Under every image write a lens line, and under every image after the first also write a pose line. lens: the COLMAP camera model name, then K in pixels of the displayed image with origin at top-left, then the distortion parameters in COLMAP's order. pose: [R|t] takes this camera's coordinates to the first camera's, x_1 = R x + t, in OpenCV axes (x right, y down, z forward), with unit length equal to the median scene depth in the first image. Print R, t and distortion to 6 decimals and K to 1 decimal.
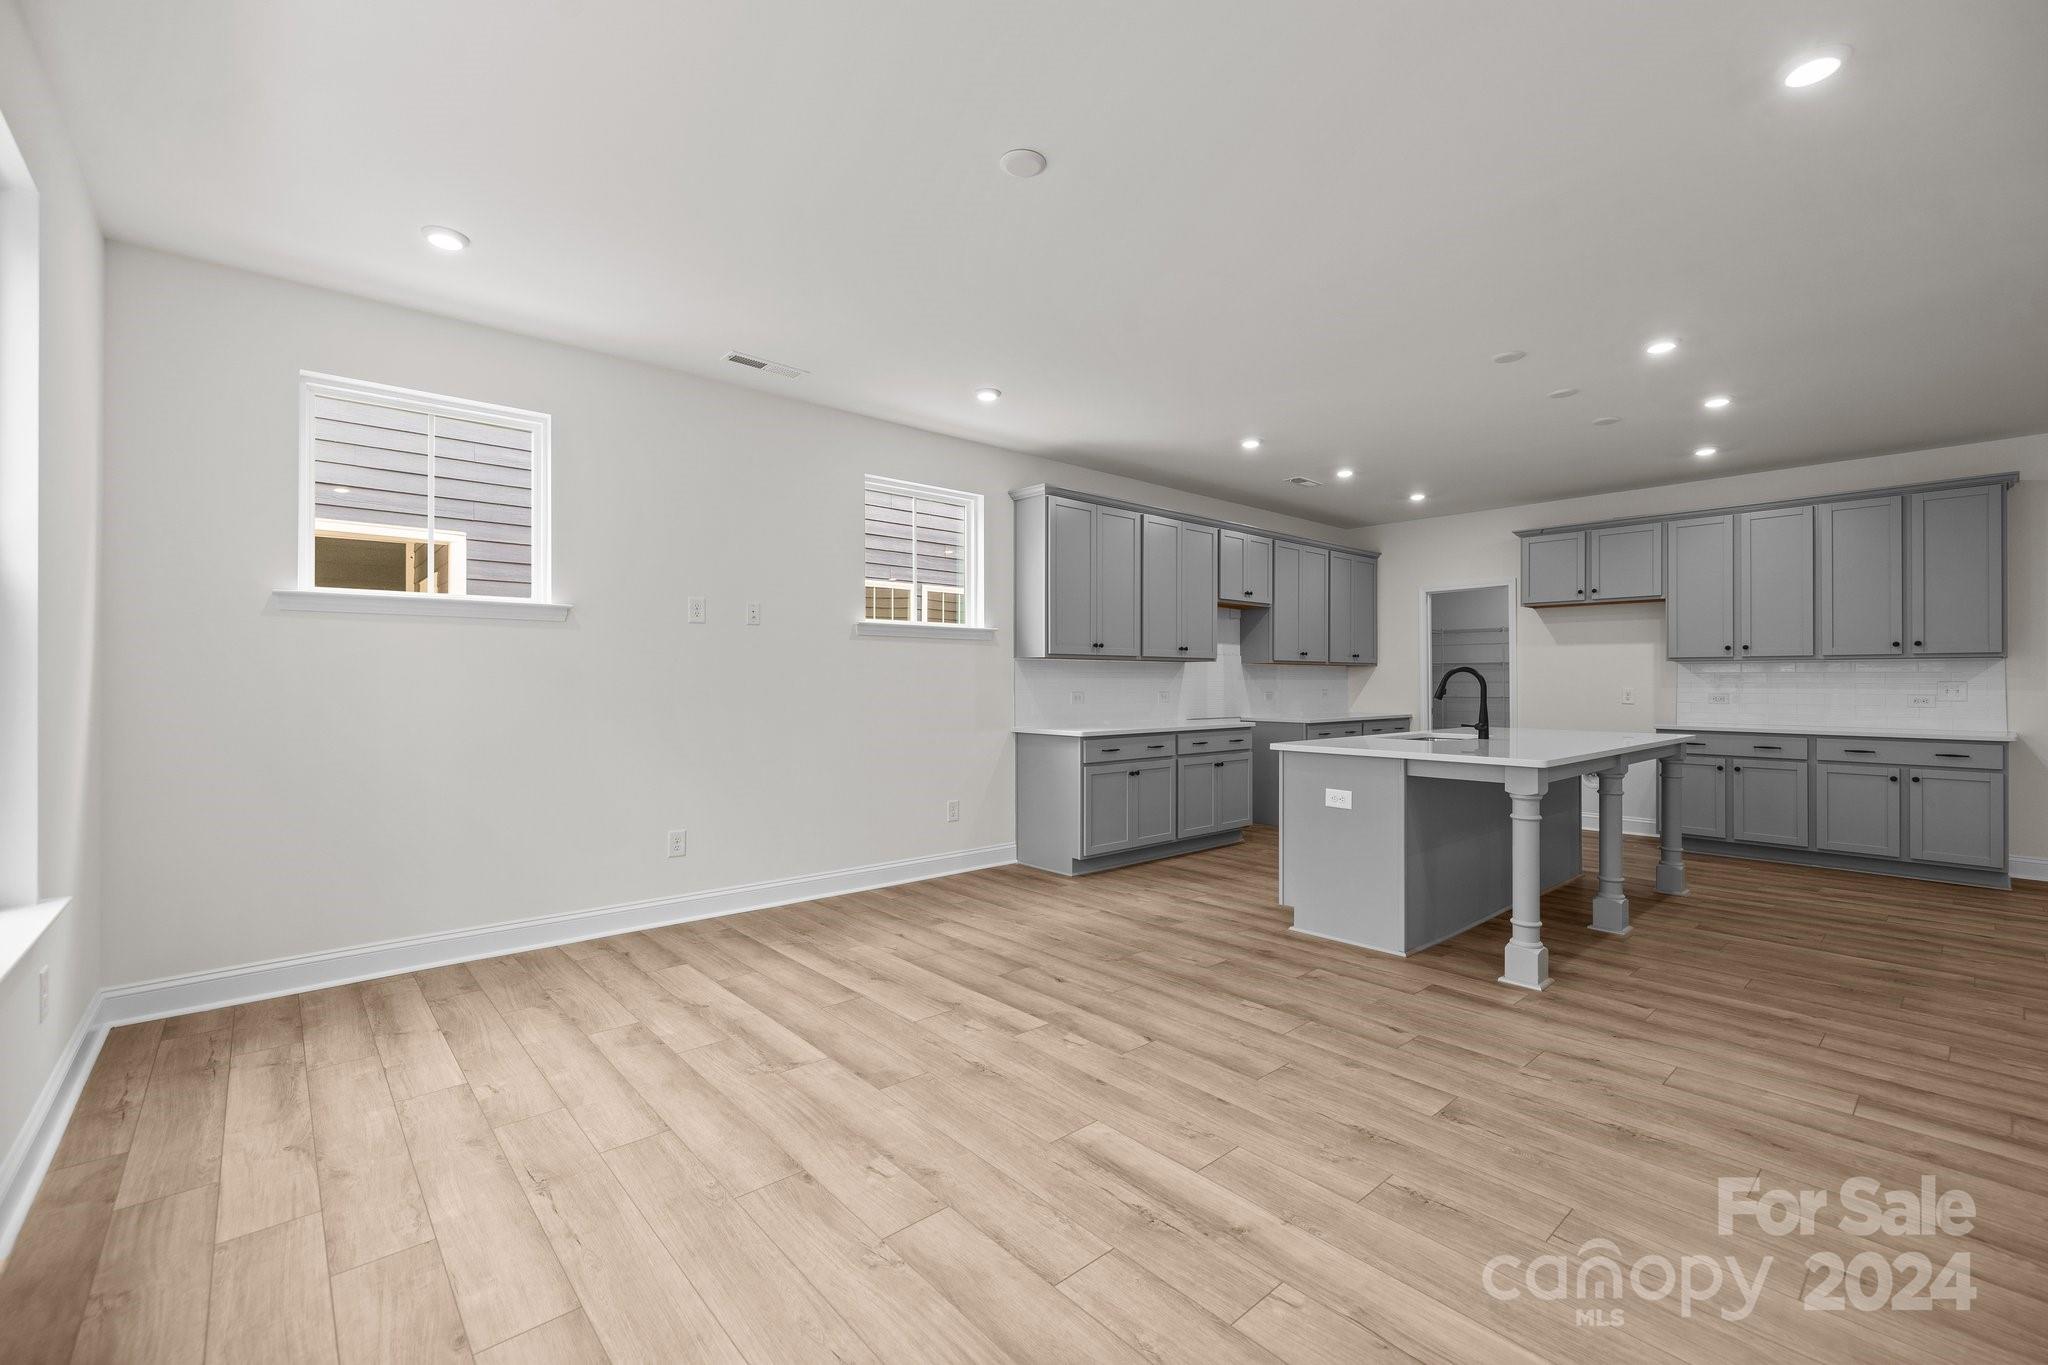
lens RADIAL K [[859.4, 0, 1018.0], [0, 859.4, 682.2], [0, 0, 1]] dist [0.001467, -0.000257]
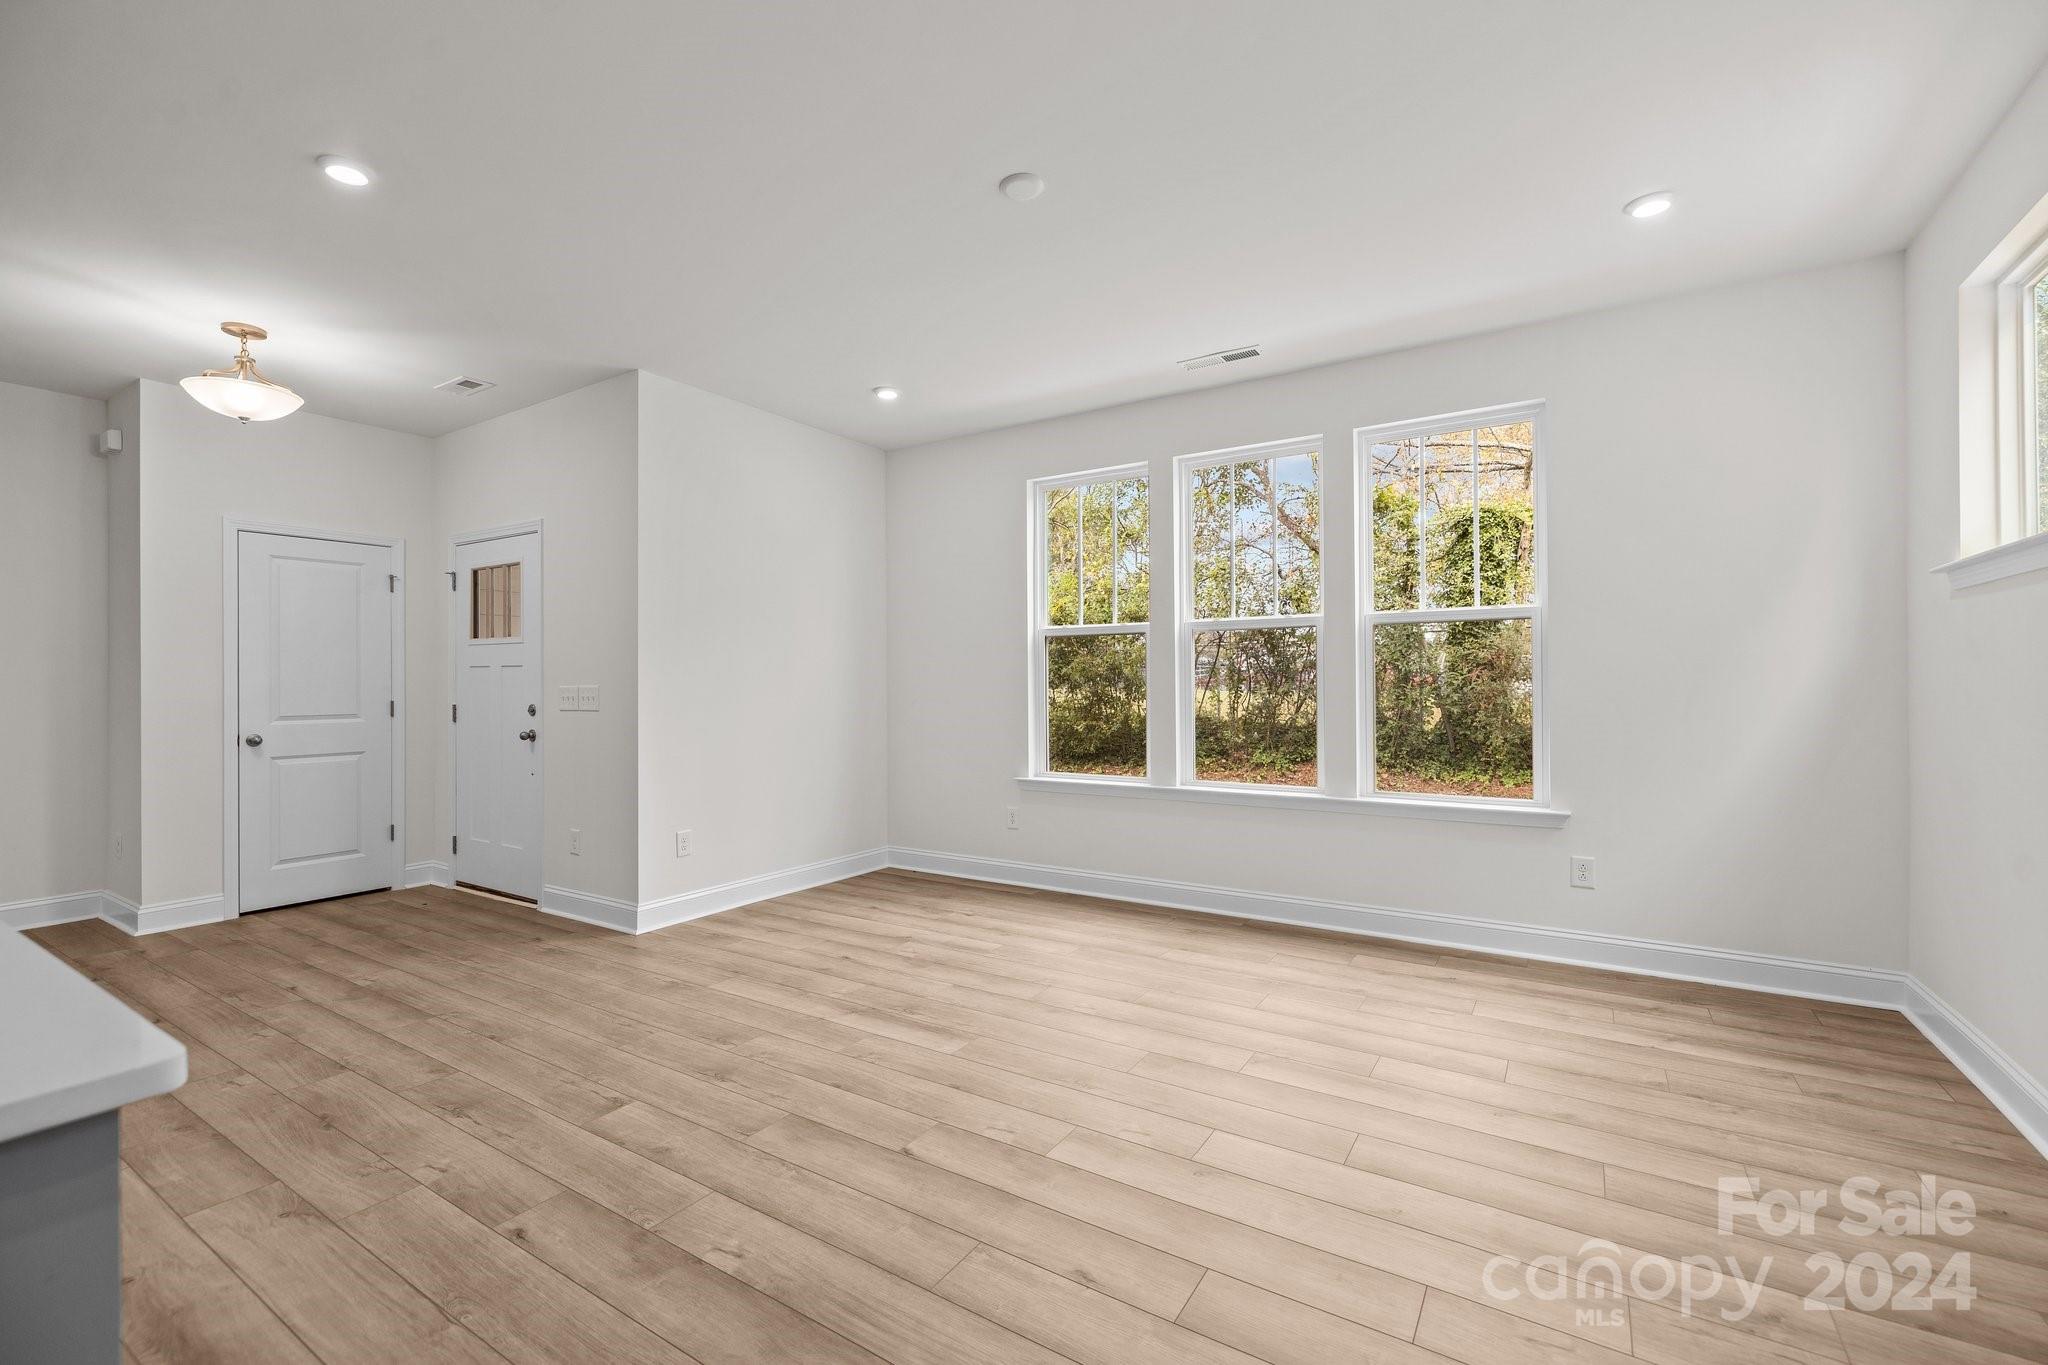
lens RADIAL K [[875.0, 0, 1017.1], [0, 875.0, 679.5], [0, 0, 1]] dist [0.000400, 0.000003]
pose [[-0.961922, 0.003067, -0.273307, 0.184507], [0.004791, 0.999973, -0.005641, 0.000857], [0.273282, -0.006735, -0.961910, 1.217397]]
